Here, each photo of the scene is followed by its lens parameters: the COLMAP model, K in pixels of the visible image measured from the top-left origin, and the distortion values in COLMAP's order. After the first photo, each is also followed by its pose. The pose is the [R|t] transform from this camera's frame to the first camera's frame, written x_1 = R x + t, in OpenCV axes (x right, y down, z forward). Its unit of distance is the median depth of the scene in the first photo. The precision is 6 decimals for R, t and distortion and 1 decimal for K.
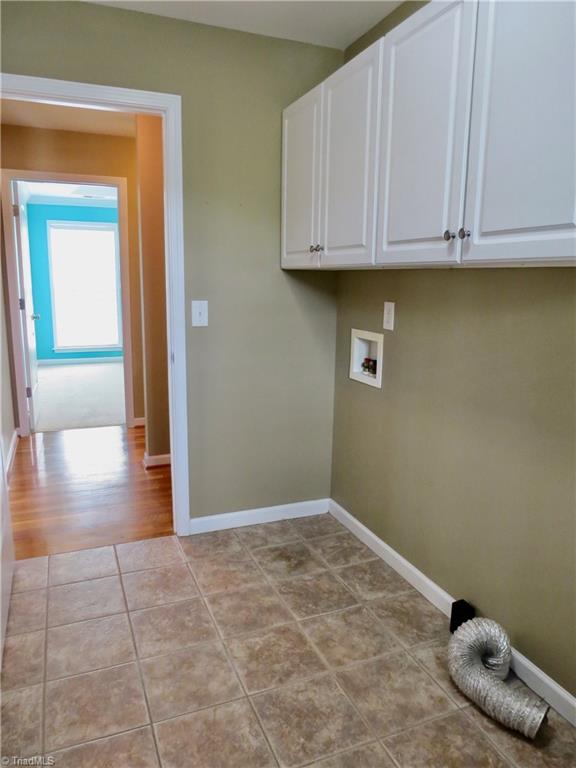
lens RADIAL K [[545.5, 0, 285.5], [0, 545.5, 384.0], [0, 0, 1]] dist [-0.020707, 0.004266]
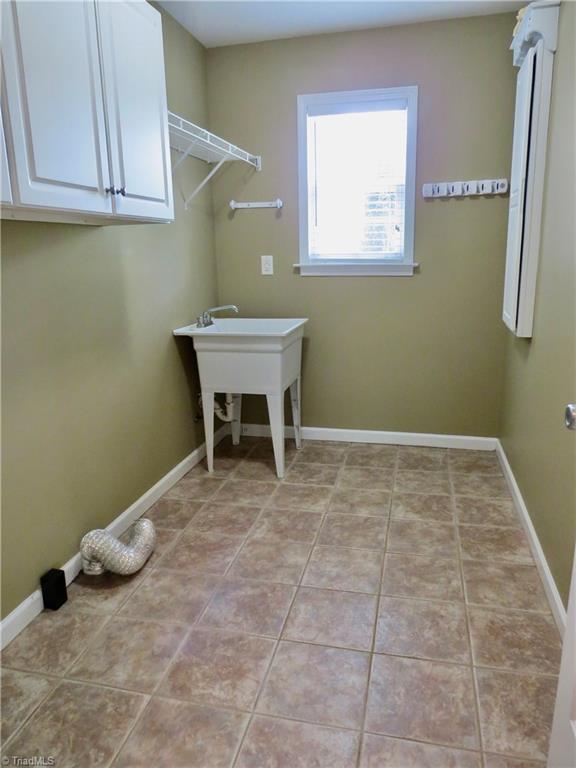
lens RADIAL K [[545.5, 0, 286.9], [0, 545.5, 382.5], [0, 0, 1]] dist [-0.020707, 0.004266]
pose [[-0.810813, -0.130686, 0.570529, -0.561513], [0.128220, 0.911419, 0.390991, -0.247243], [-0.571088, 0.390174, -0.722234, 1.434089]]
